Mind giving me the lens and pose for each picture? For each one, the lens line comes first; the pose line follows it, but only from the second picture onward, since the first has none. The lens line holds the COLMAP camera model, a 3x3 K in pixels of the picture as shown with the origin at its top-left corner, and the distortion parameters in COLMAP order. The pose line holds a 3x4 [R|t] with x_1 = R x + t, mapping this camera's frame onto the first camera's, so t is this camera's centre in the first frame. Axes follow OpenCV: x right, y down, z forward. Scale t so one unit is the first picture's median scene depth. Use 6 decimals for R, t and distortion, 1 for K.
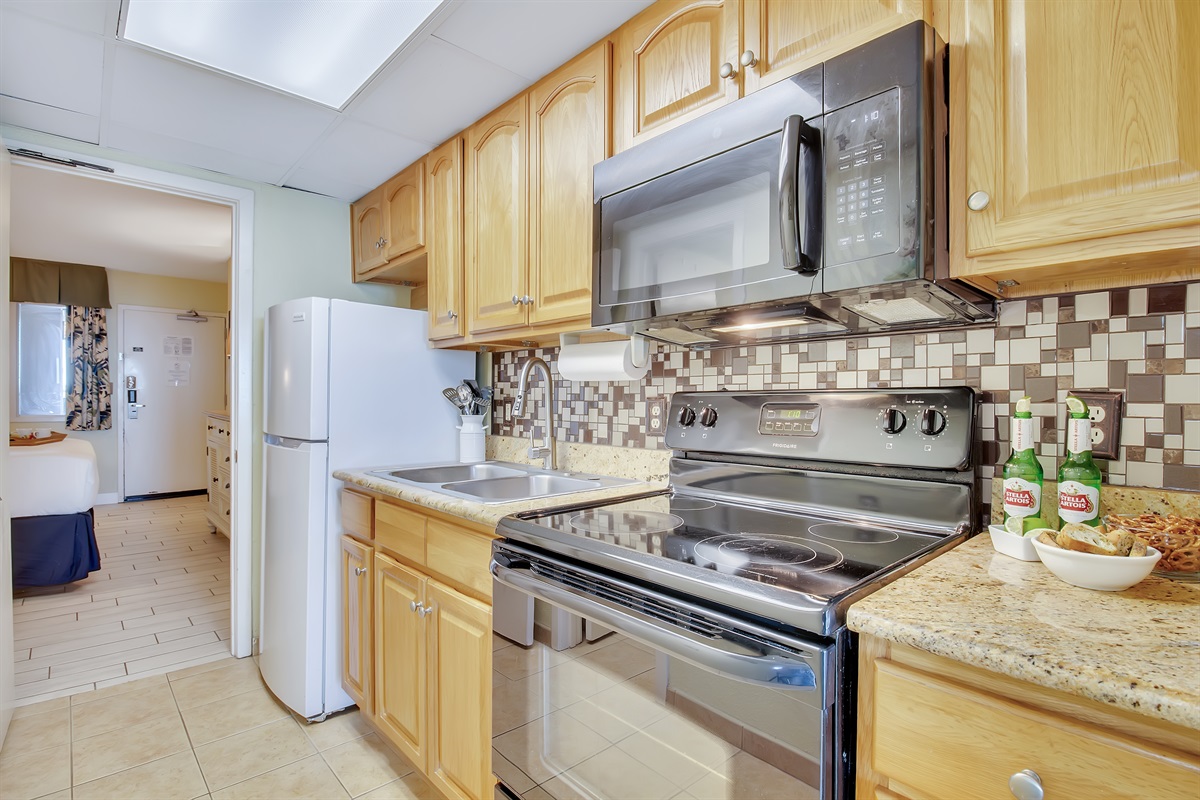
lens RADIAL K [[570.7, 0, 613.2], [0, 570.7, 408.7], [0, 0, 1]] dist [0.002312, -0.012579]
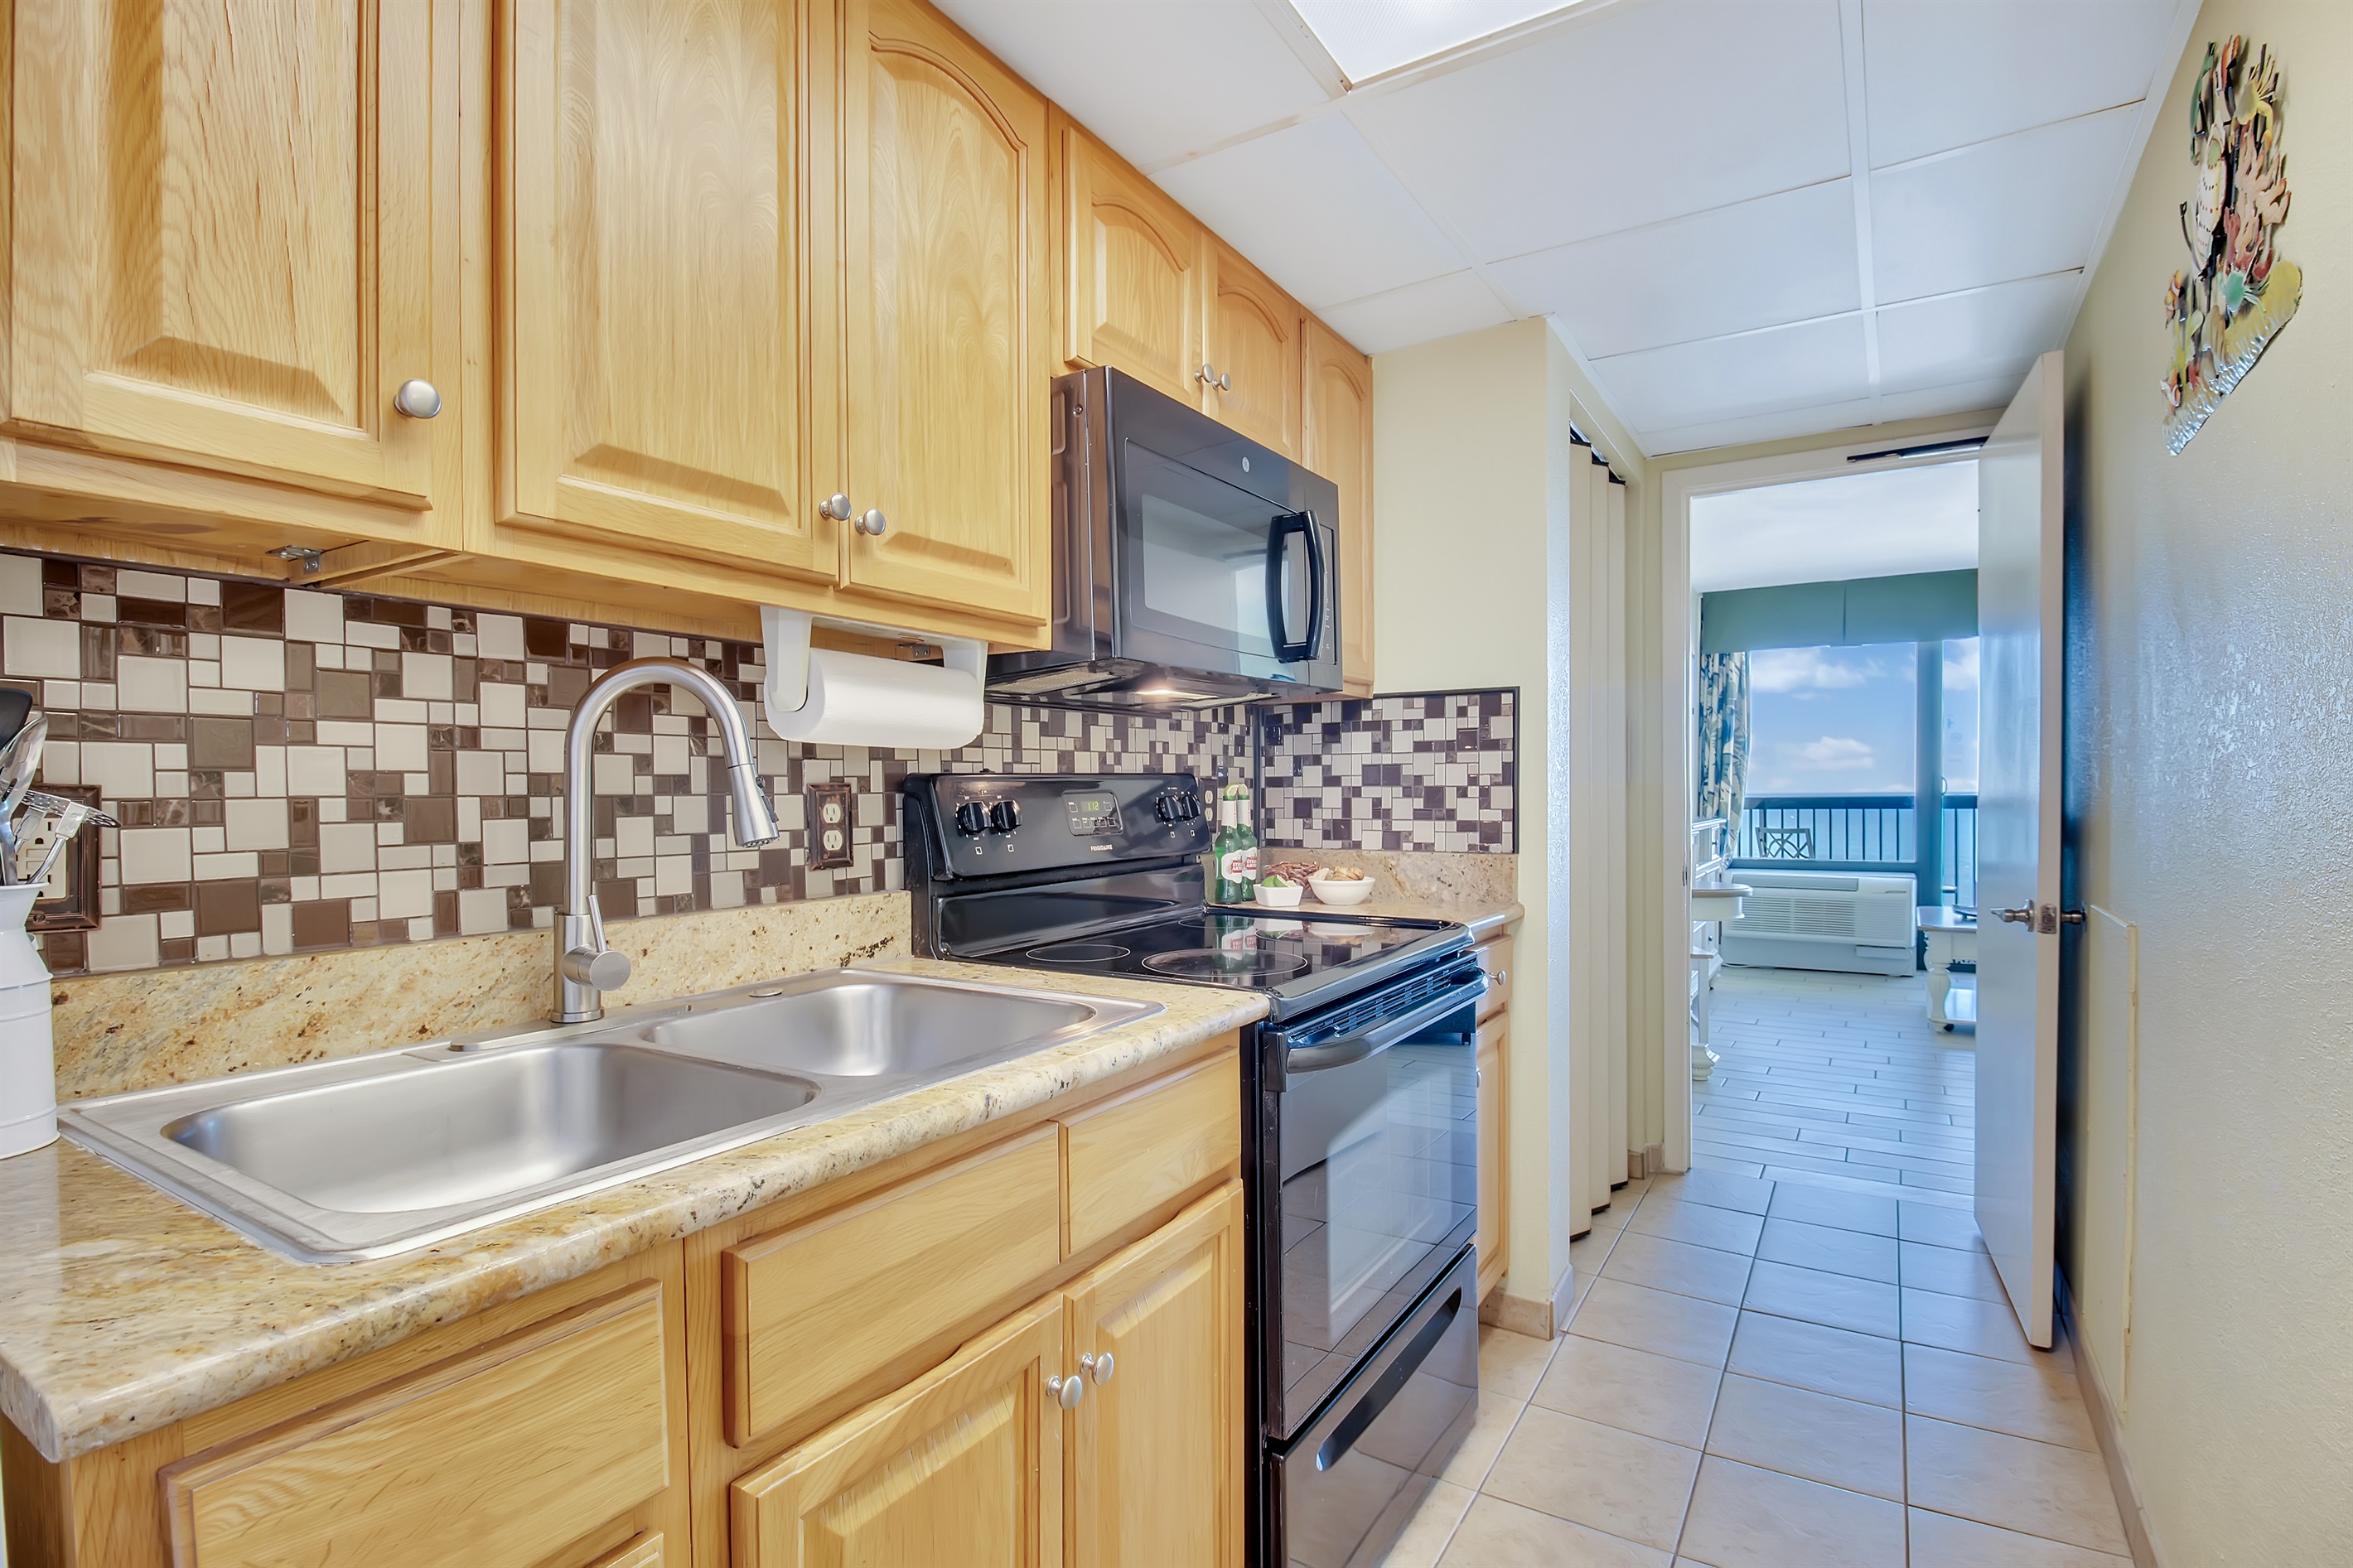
lens RADIAL K [[1118.8, 0, 1202.3], [0, 1118.8, 801.1], [0, 0, 1]] dist [0.002312, -0.012579]
pose [[-0.254657, -0.015733, 0.966904, -0.877251], [0.019244, 0.999587, 0.021333, -0.019729], [-0.966840, 0.024040, -0.254249, 0.939385]]
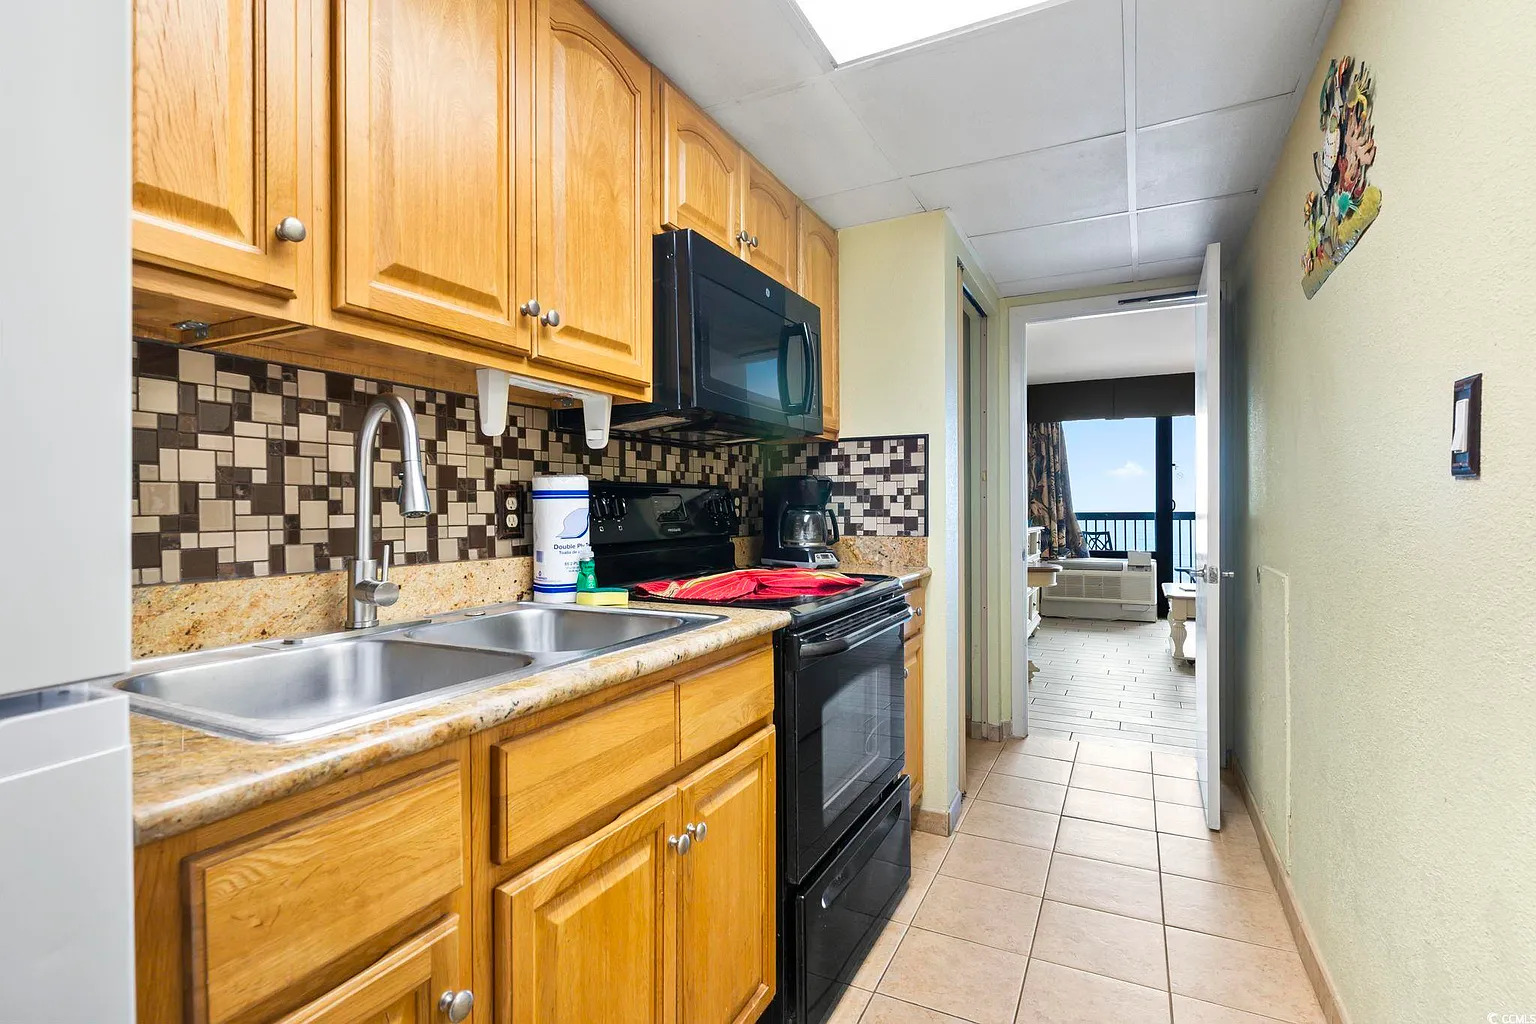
lens RADIAL K [[726.5, 0, 766.4], [0, 726.5, 508.8], [0, 0, 1]] dist [-0.000904, 0.000214]
pose [[-0.329220, -0.004517, 0.944242, -0.913137], [0.015376, 0.999830, 0.010144, 0.005519], [-0.944128, 0.017858, -0.329095, 0.997330]]
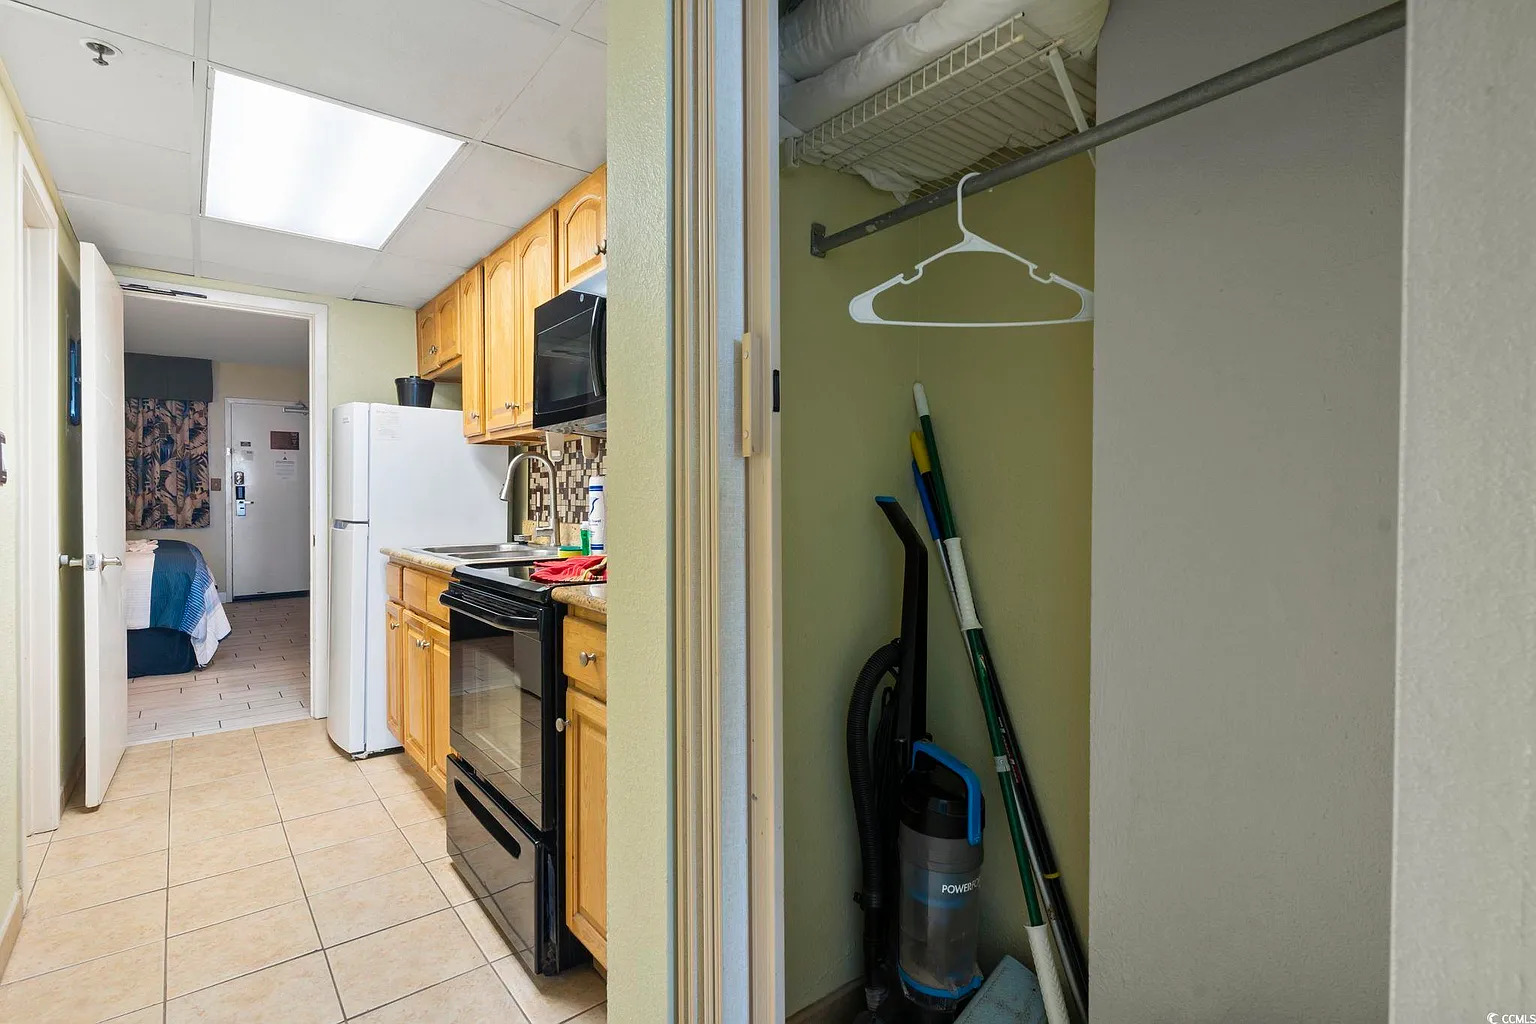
lens RADIAL K [[726.5, 0, 766.4], [0, 726.5, 508.8], [0, 0, 1]] dist [-0.000904, 0.000214]
pose [[0.996192, -0.004379, -0.087077, 0.516766], [0.004393, 0.999990, -0.000039, 0.035494], [0.087076, -0.000343, 0.996202, -0.514673]]
